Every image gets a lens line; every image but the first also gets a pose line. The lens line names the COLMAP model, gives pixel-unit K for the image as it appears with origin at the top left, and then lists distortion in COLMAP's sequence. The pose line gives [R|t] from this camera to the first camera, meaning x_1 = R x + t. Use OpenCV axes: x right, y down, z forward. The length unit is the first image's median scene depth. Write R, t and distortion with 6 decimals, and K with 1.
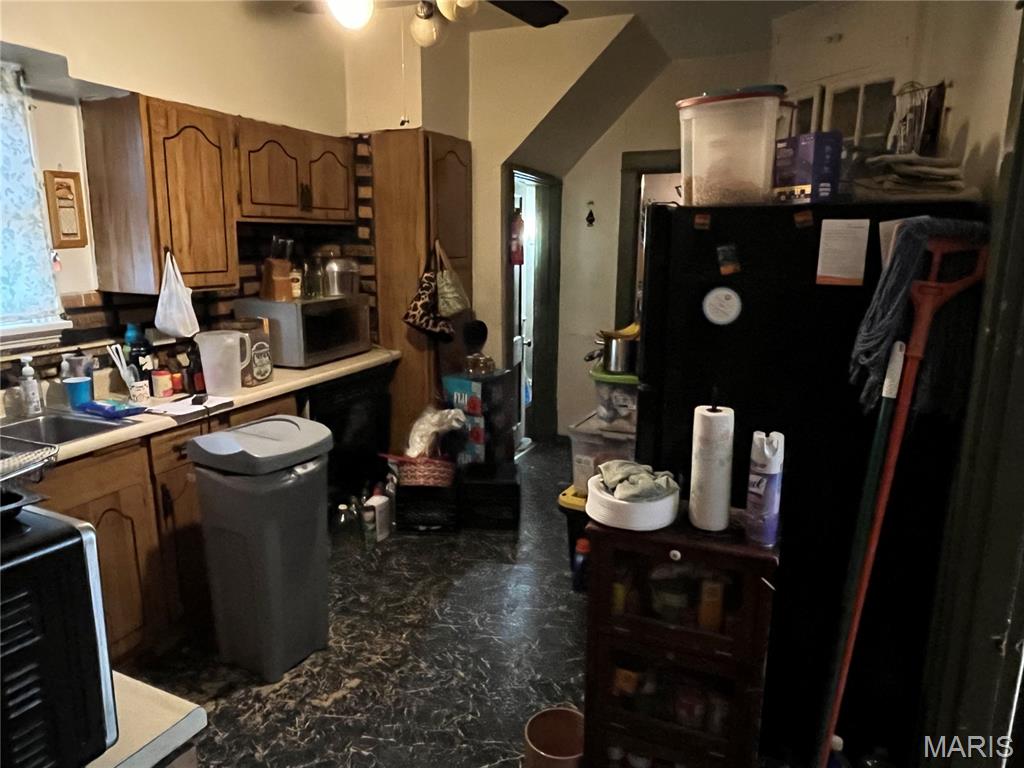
lens RADIAL K [[691.2, 0, 512.0], [0, 691.2, 384.0], [0, 0, 1]] dist [-0.000282, -0.001541]
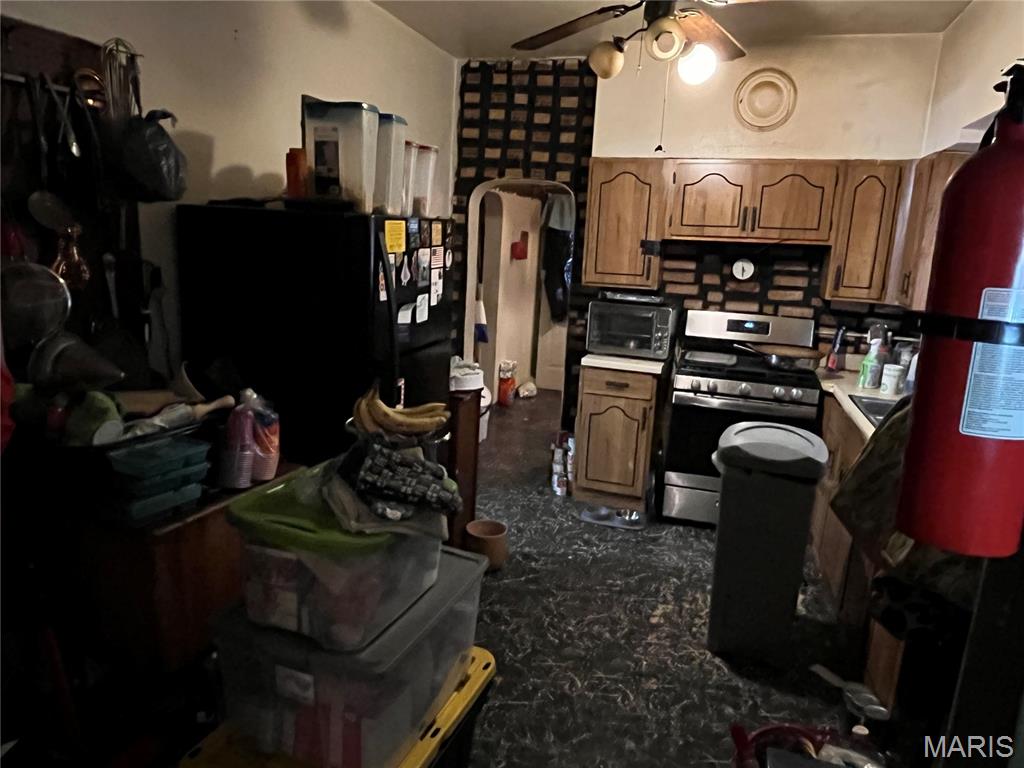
lens RADIAL K [[691.2, 0, 512.0], [0, 691.2, 384.0], [0, 0, 1]] dist [-0.000282, -0.001541]
pose [[-0.992667, -0.034632, -0.115810, 0.169509], [-0.079308, 0.909633, 0.407773, -0.409246], [0.091222, 0.413967, -0.905709, 1.865616]]
